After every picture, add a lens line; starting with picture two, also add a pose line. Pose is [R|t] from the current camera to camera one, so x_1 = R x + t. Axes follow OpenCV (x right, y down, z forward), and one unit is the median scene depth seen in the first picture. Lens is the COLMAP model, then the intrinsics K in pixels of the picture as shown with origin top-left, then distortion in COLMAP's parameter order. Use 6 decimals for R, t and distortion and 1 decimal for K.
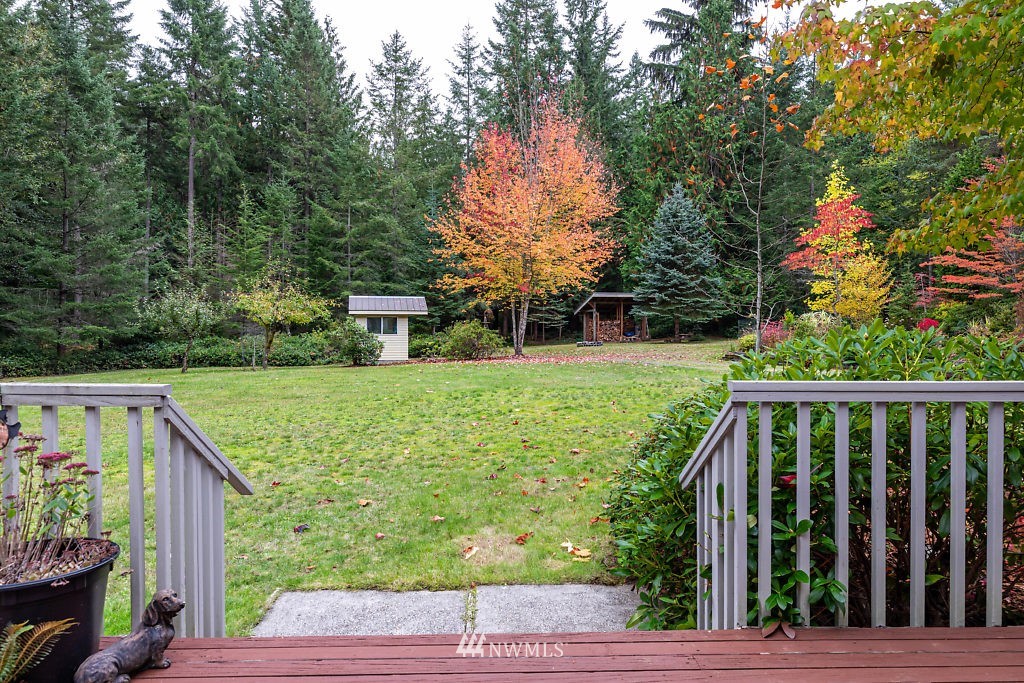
lens RADIAL K [[687.6, 0, 512.0], [0, 687.6, 341.5], [0, 0, 1]] dist [0.008650, 0.003198]
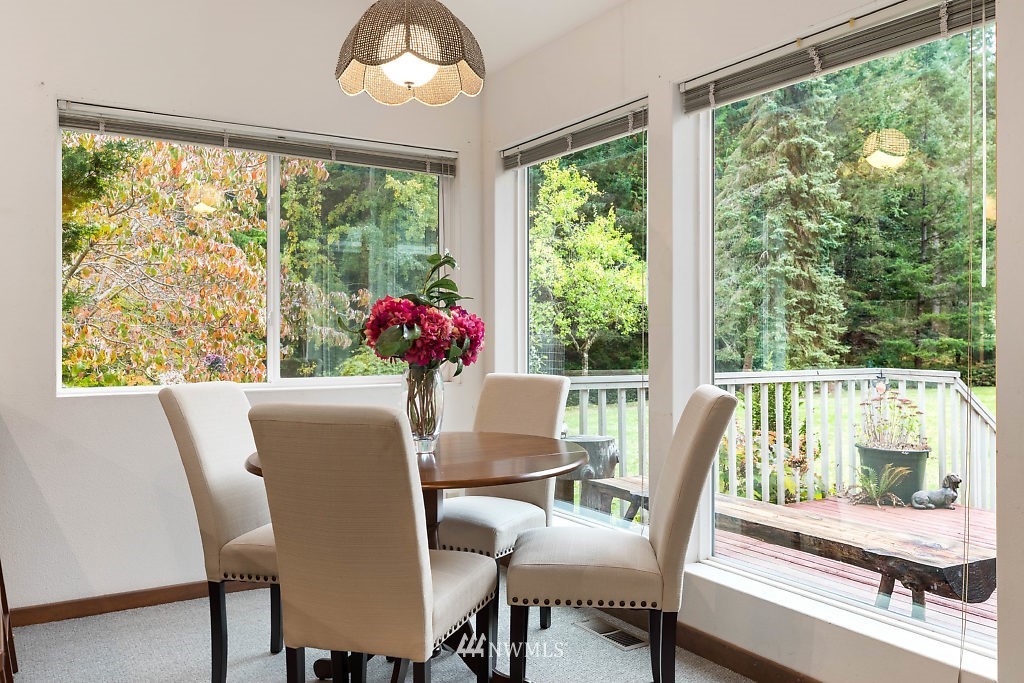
lens RADIAL K [[839.2, 0, 512.0], [0, 839.2, 341.5], [0, 0, 1]] dist [-0.014089, -0.006976]
pose [[0.512493, 0.001414, -0.858690, 0.064141], [-0.016405, 0.999832, -0.008145, 0.001342], [0.858535, 0.018261, 0.512430, -0.093866]]
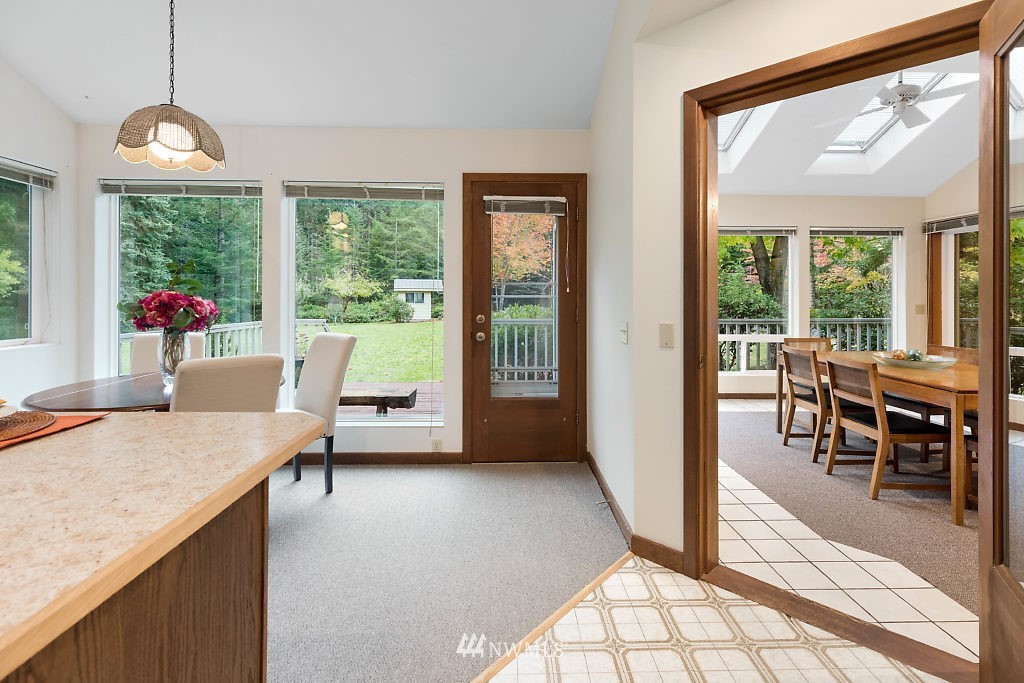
lens RADIAL K [[488.5, 0, 514.7], [0, 488.5, 295.3], [0, 0, 1]] dist [-0.000678, -0.000048]
pose [[0.999998, 0.000788, -0.001738, 0.045733], [-0.000832, 0.999670, -0.025663, -0.000160], [0.001717, 0.025665, 0.999669, -0.137972]]
